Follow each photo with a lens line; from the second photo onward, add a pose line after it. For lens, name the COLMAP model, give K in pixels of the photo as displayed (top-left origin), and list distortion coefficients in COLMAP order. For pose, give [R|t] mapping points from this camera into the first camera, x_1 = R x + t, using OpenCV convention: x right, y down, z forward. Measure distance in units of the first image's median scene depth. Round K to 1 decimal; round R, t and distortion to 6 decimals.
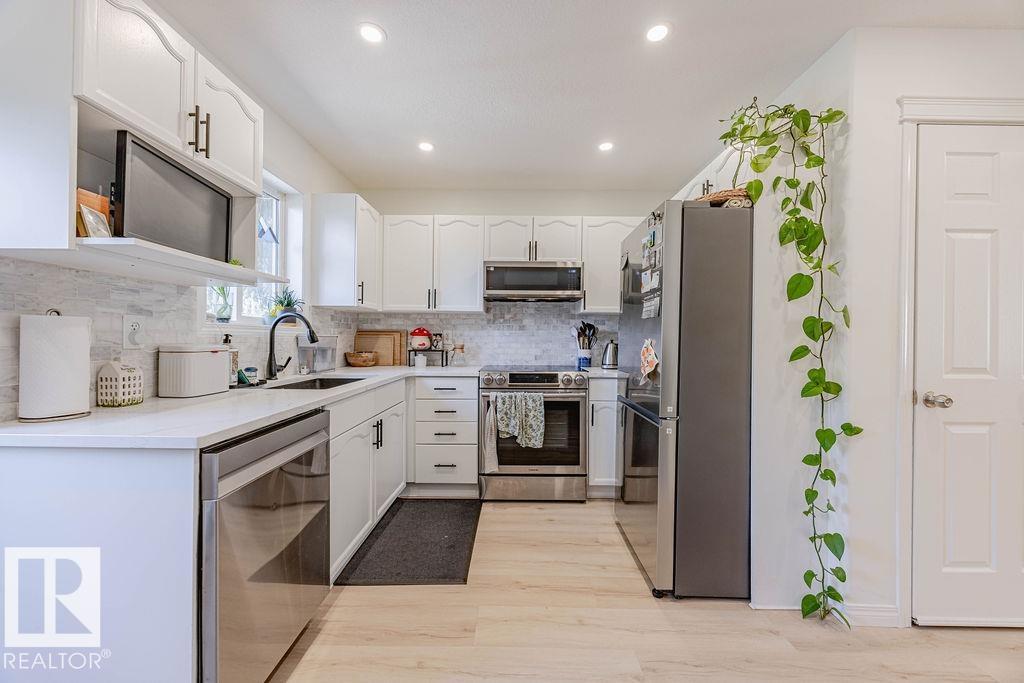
lens RADIAL K [[387.3, 0, 515.7], [0, 387.3, 340.1], [0, 0, 1]] dist [0.000919, 0.000023]
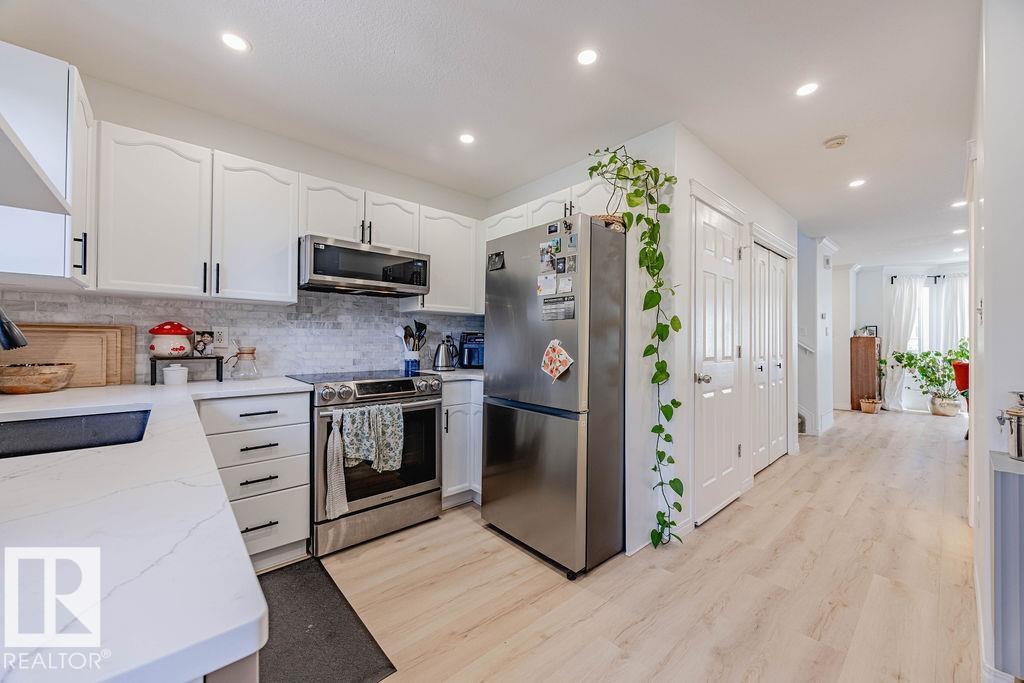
lens RADIAL K [[387.3, 0, 515.7], [0, 387.3, 340.1], [0, 0, 1]] dist [0.000919, 0.000023]
pose [[0.742509, -0.001773, 0.669834, -0.309107], [0.002349, 0.999997, 0.000044, -0.001479], [-0.669832, 0.001541, 0.742511, 0.201089]]
